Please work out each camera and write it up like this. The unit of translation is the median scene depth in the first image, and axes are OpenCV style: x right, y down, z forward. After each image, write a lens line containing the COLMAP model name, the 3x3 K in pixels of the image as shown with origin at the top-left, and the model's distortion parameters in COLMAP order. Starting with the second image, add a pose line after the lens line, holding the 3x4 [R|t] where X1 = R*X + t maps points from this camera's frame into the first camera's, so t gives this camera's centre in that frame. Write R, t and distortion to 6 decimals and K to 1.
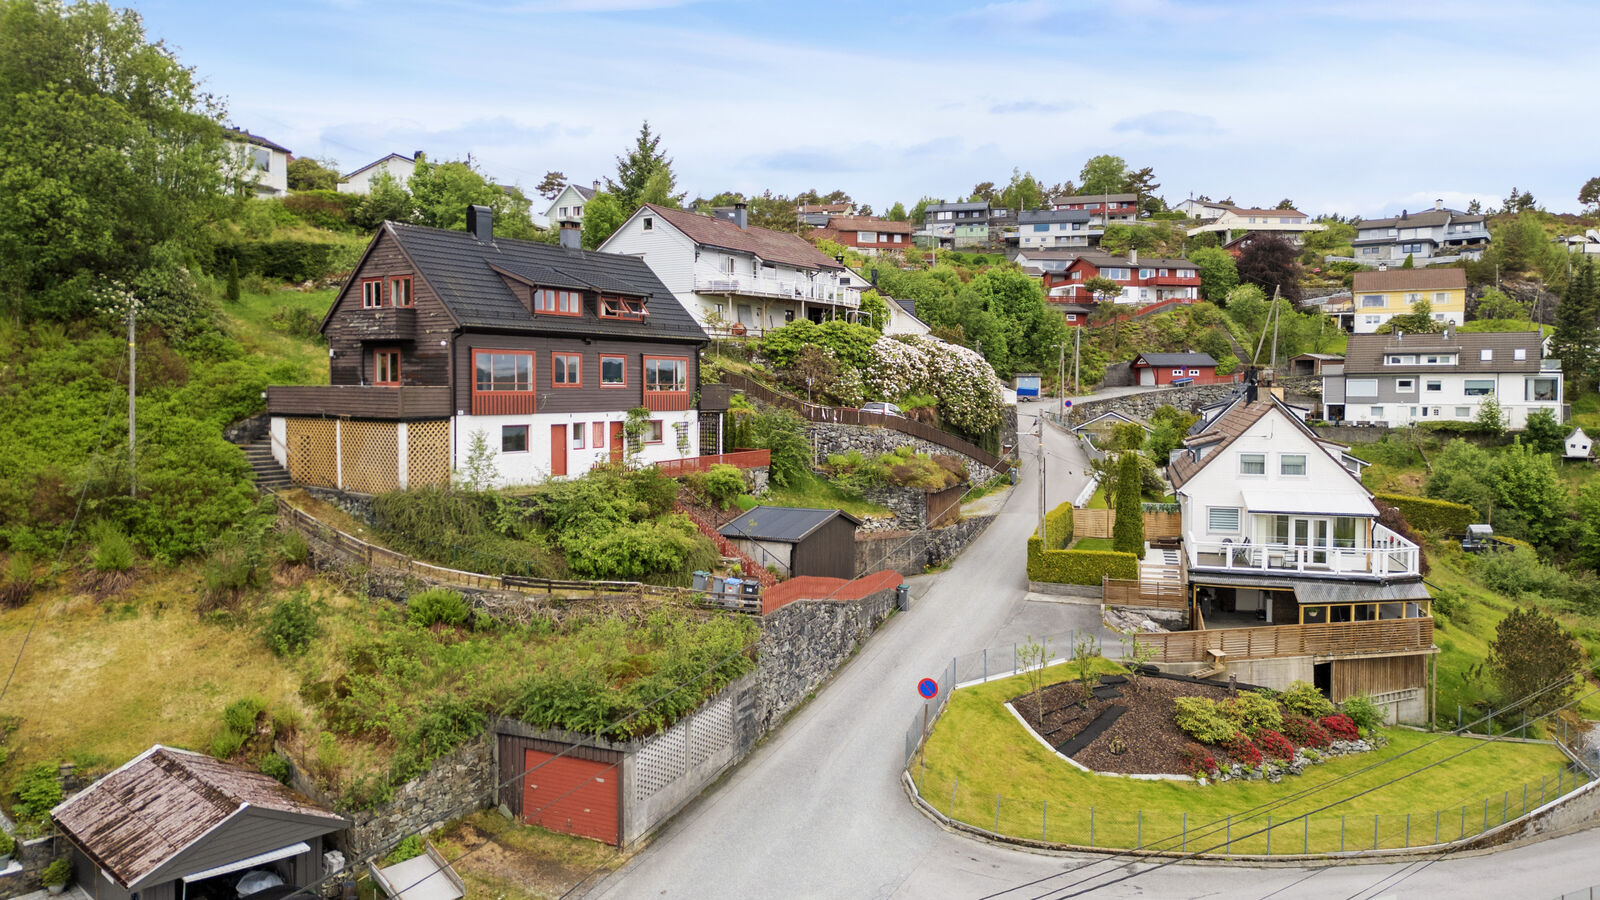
lens RADIAL K [[1105.6, 0, 784.5], [0, 1105.6, 423.7], [0, 0, 1]] dist [0.064420, -0.063467]
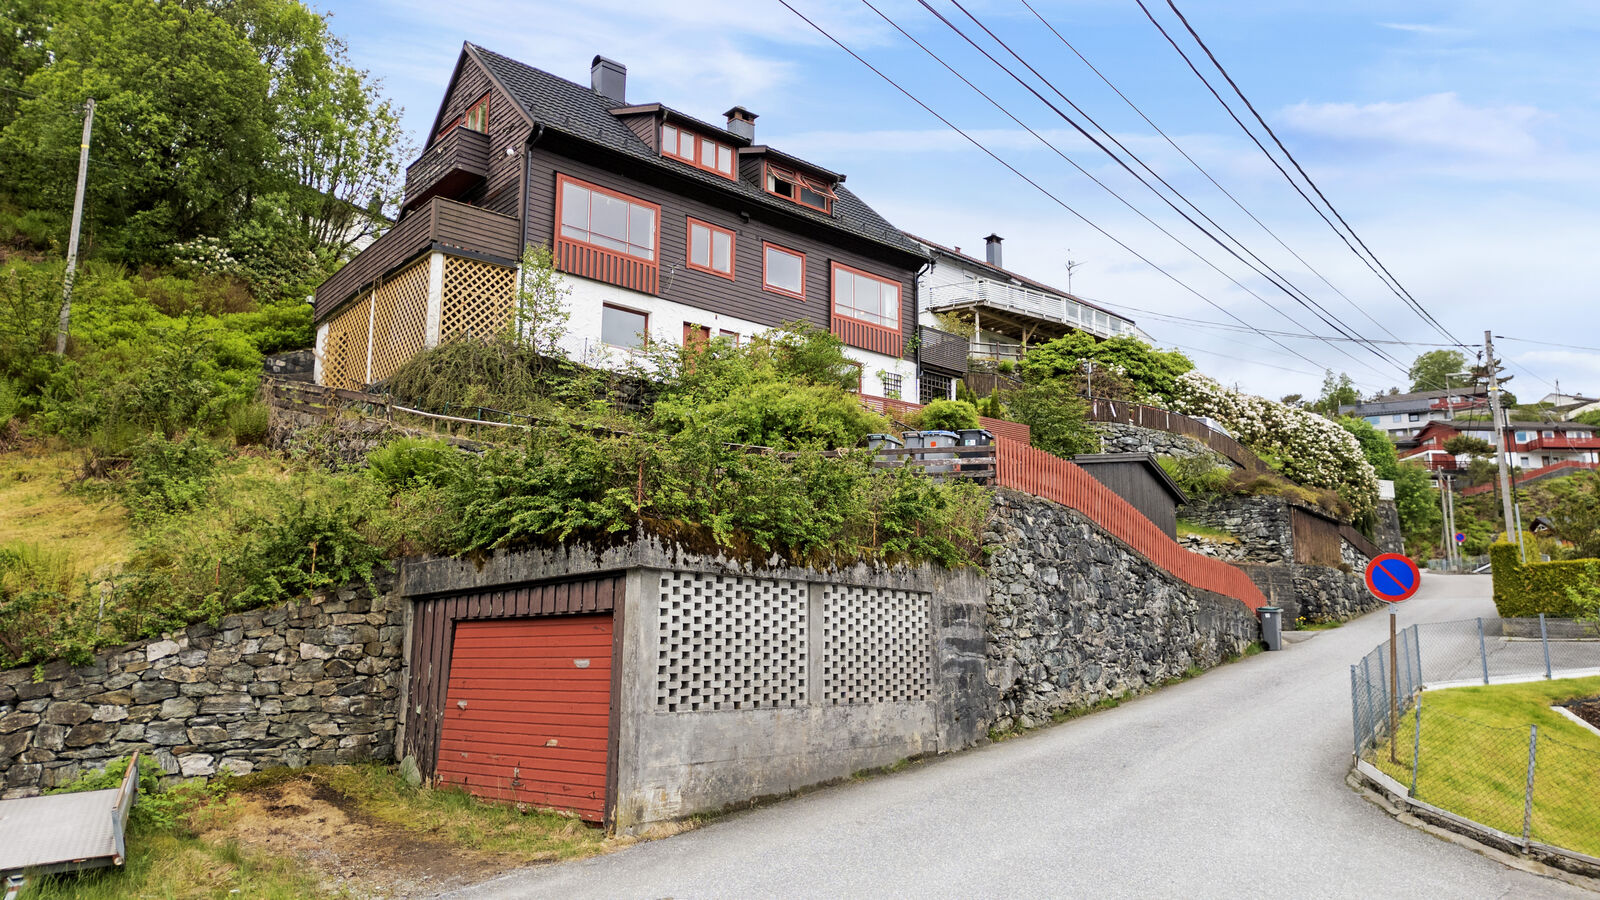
lens RADIAL K [[1105.6, 0, 794.3], [0, 1105.6, 446.7], [0, 0, 1]] dist [0.064420, -0.063467]
pose [[0.971274, -0.036506, -0.235146, 0.007470], [-0.015955, 0.975948, -0.217418, 0.217926], [0.237427, 0.214924, 0.947331, 0.402826]]
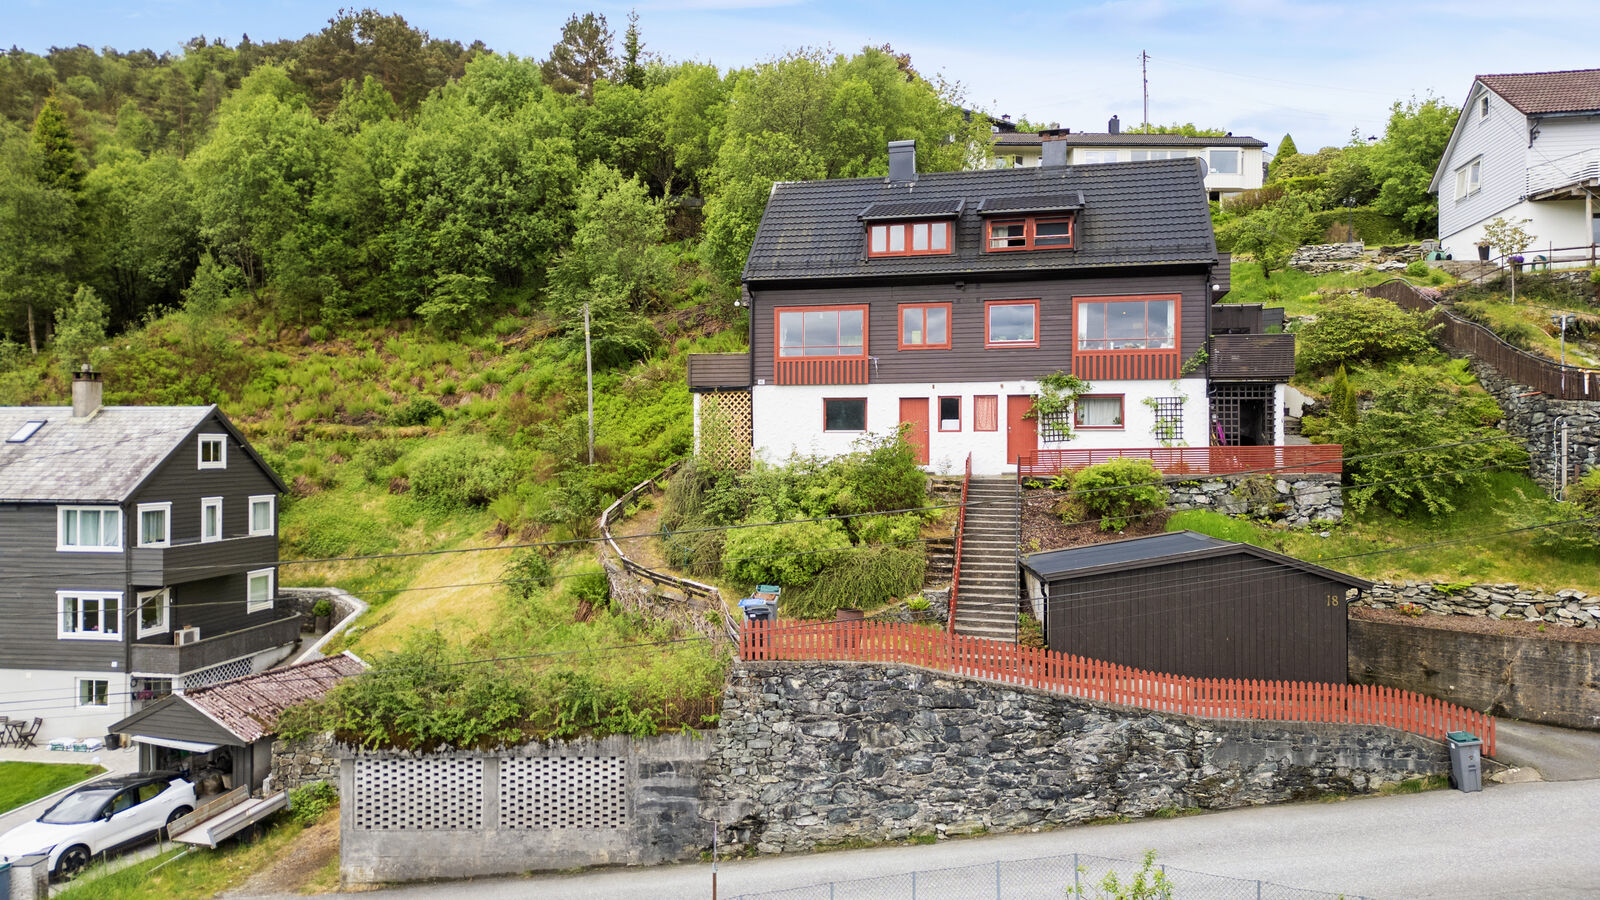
lens RADIAL K [[1105.6, 0, 794.4], [0, 1105.6, 443.1], [0, 0, 1]] dist [0.064420, -0.063467]
pose [[0.401282, -0.002705, -0.915951, 0.468144], [-0.028595, 0.999471, -0.015479, 0.046654], [0.915508, 0.032403, 0.400992, 0.624929]]
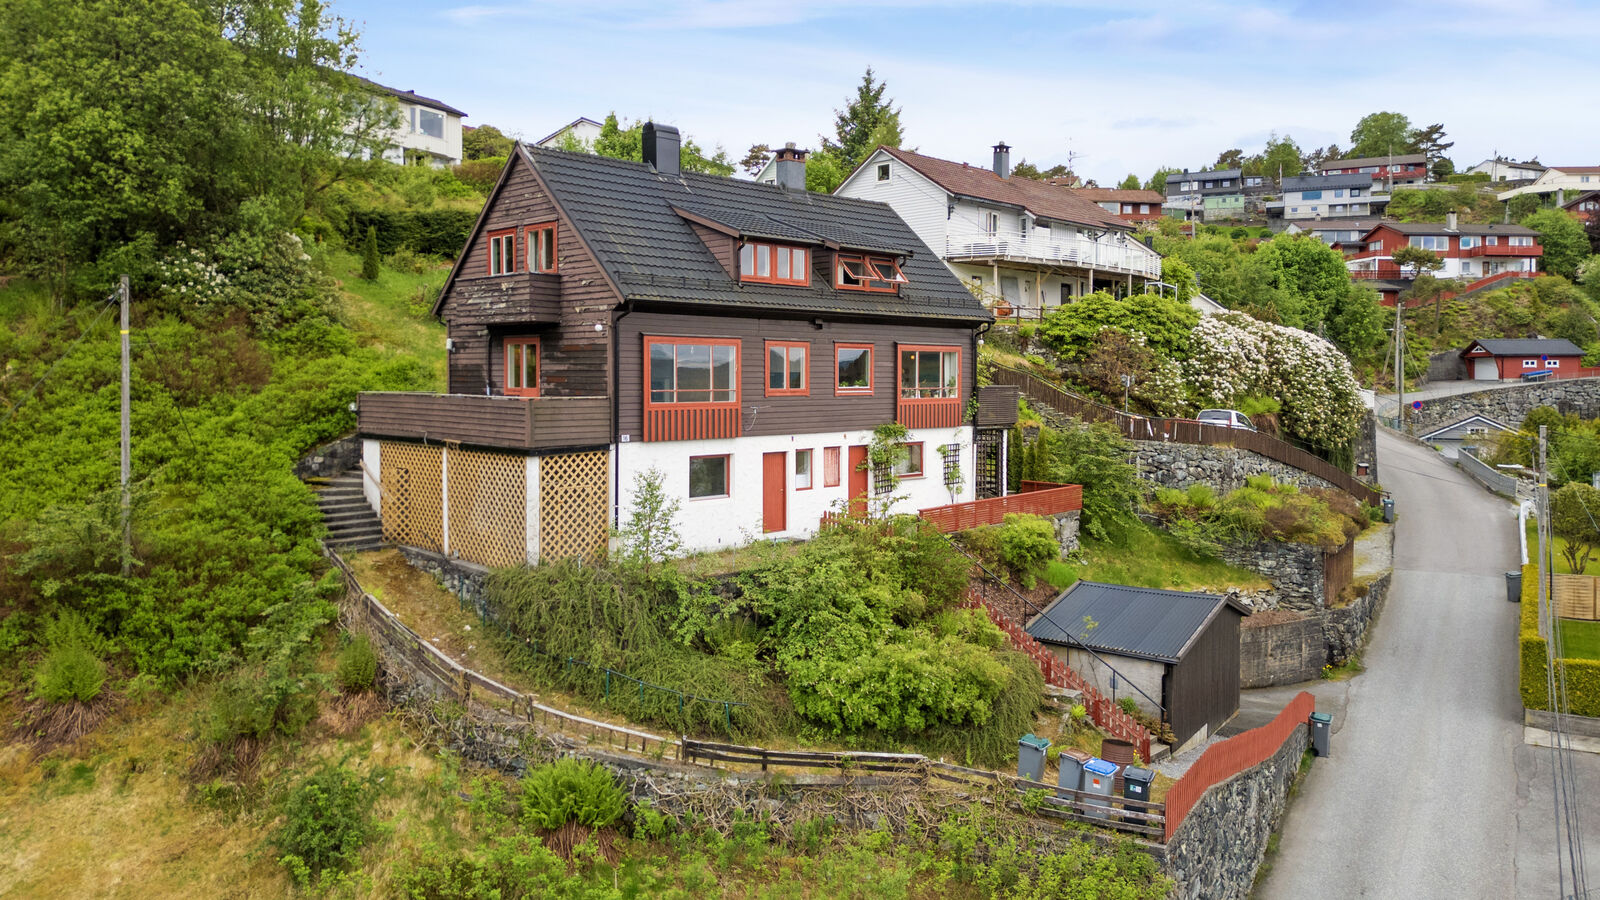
lens RADIAL K [[1105.6, 0, 777.6], [0, 1105.6, 426.3], [0, 0, 1]] dist [0.064420, -0.063467]
pose [[0.983146, 0.007351, -0.182676, -0.084716], [-0.005478, 0.999927, 0.010758, -0.021814], [0.182742, -0.009576, 0.983114, 0.368065]]
